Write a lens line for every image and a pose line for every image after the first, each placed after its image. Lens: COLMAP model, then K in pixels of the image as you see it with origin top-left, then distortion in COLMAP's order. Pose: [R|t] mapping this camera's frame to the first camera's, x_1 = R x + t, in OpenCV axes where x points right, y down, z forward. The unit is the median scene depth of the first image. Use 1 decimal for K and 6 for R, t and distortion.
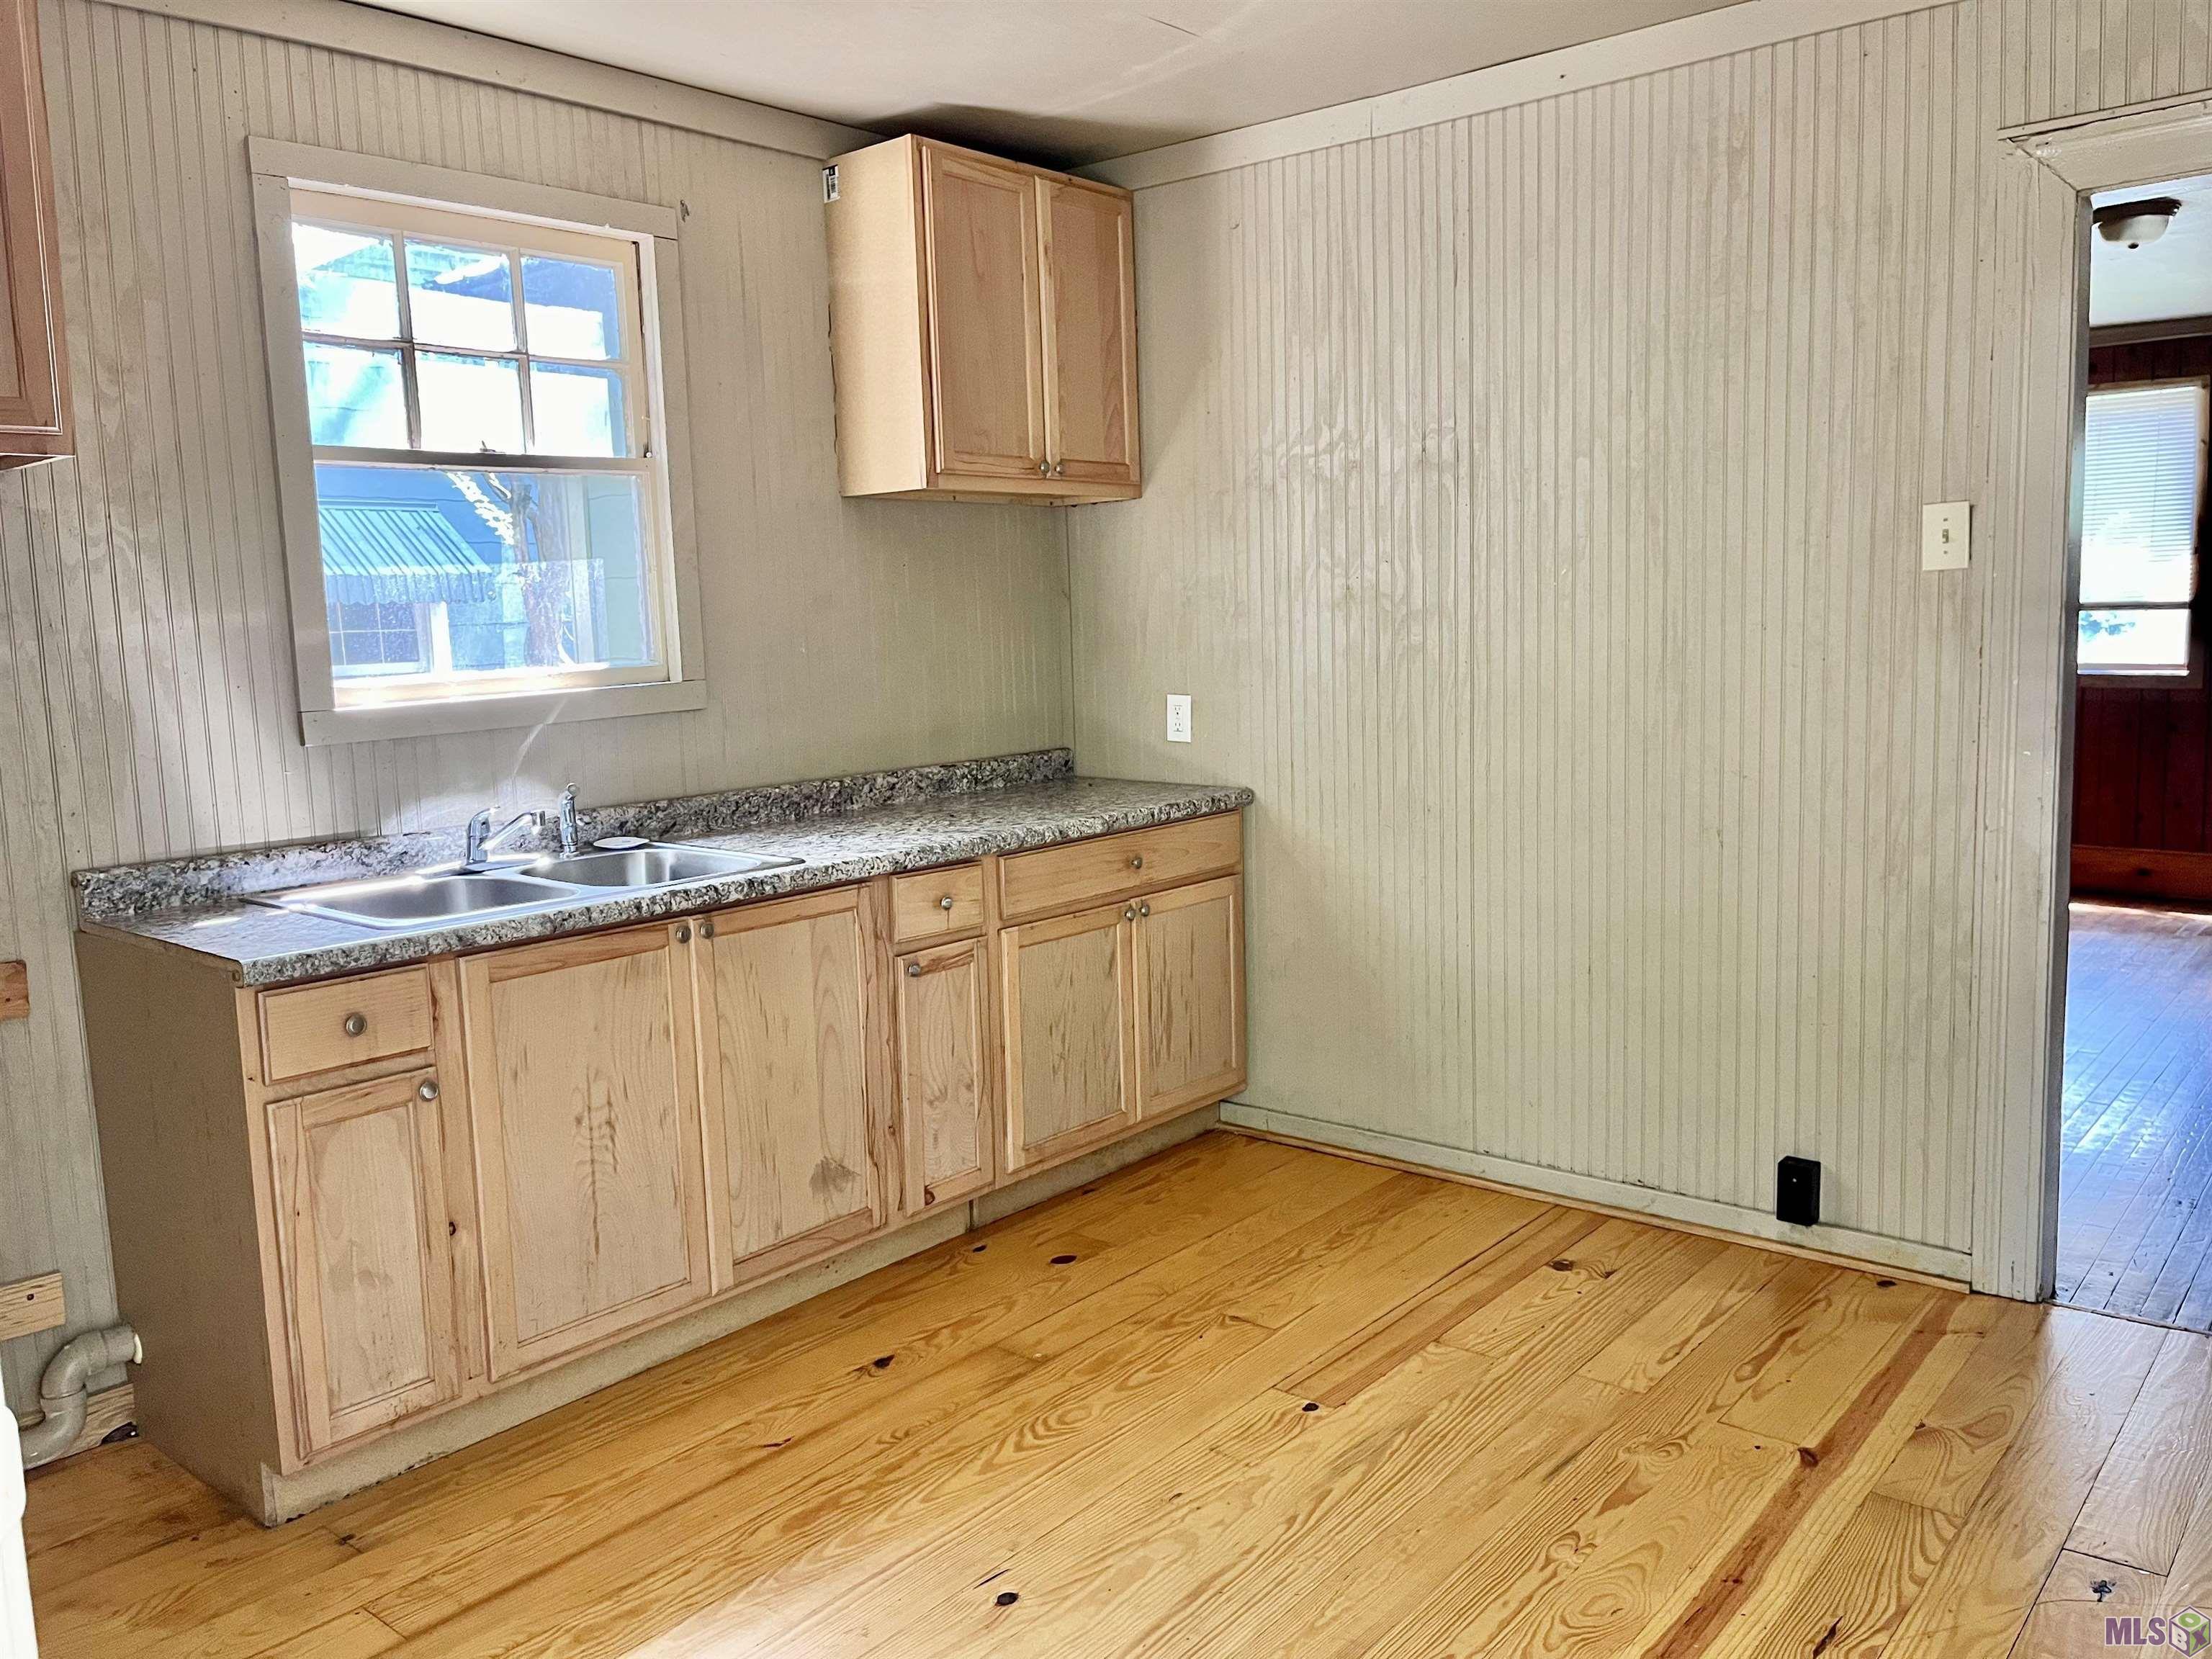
lens RADIAL K [[1688.0, 0, 1119.0], [0, 1688.0, 831.9], [0, 0, 1]] dist [0.049241, -0.097027]
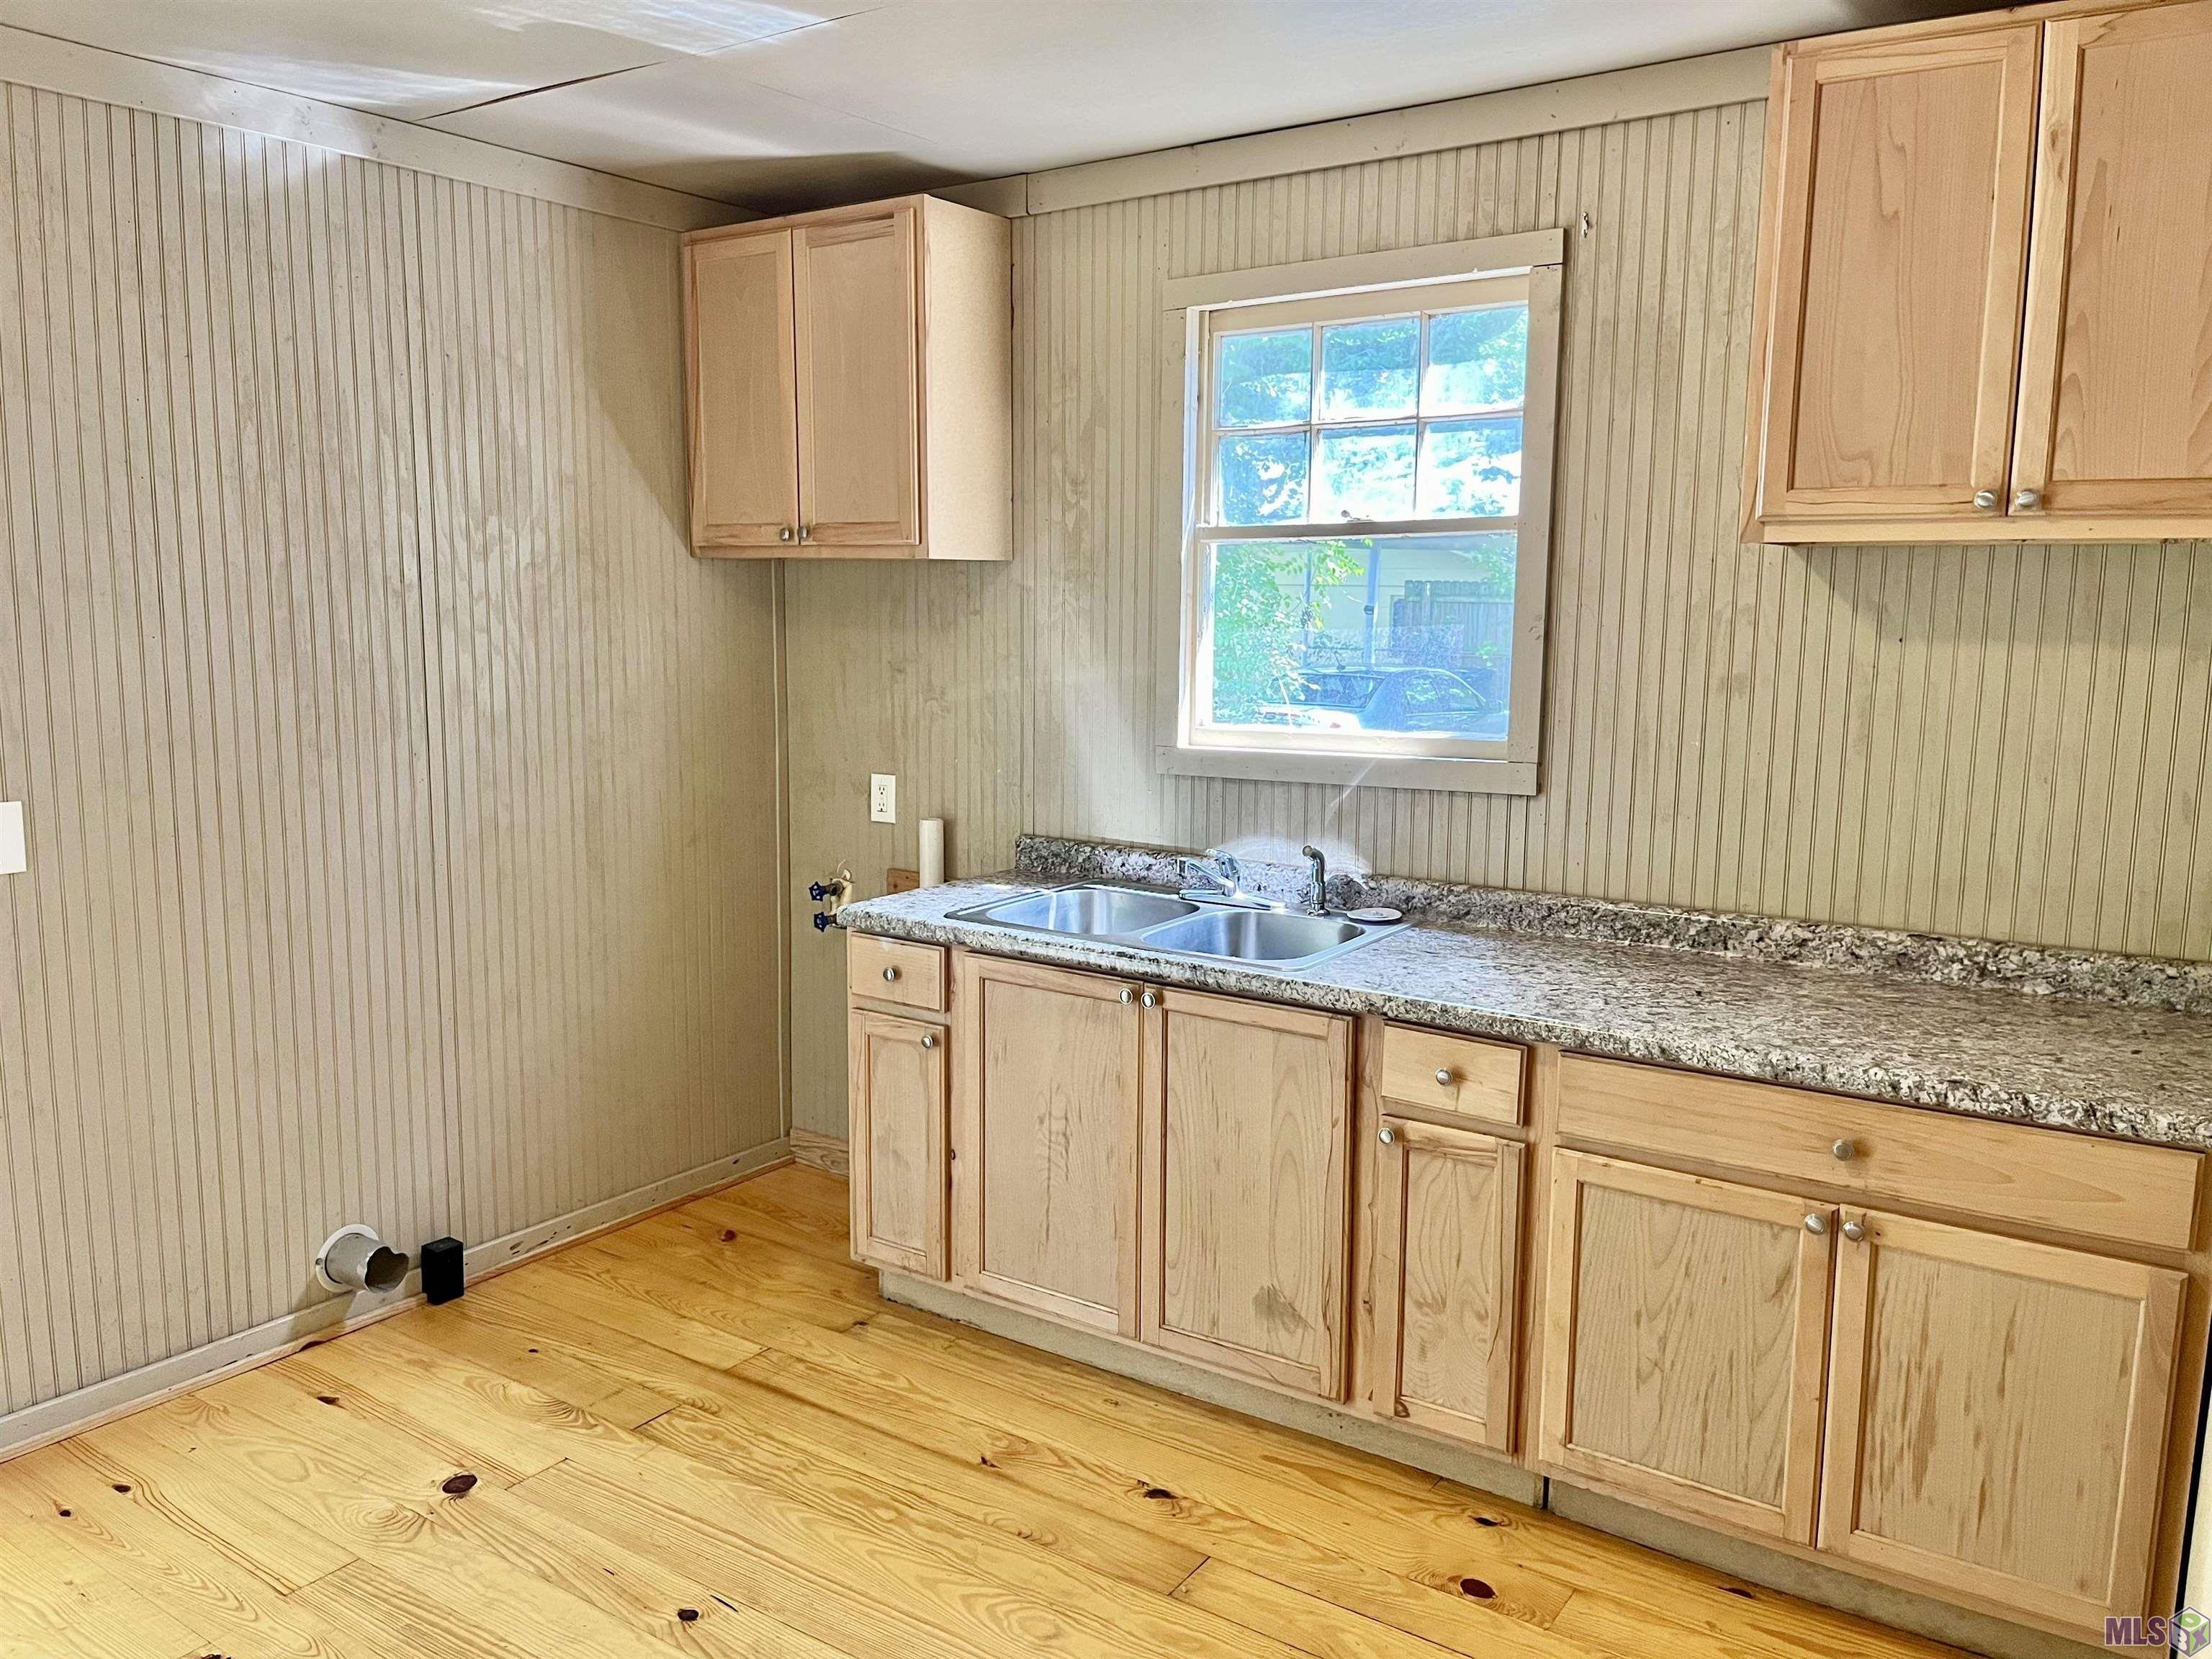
lens RADIAL K [[1688.0, 0, 1119.0], [0, 1688.0, 831.9], [0, 0, 1]] dist [0.049241, -0.097027]
pose [[0.085655, 0.173828, -0.981044, 0.661835], [-0.136200, 0.977462, 0.161301, -0.182475], [0.986971, 0.119802, 0.107400, 0.756713]]
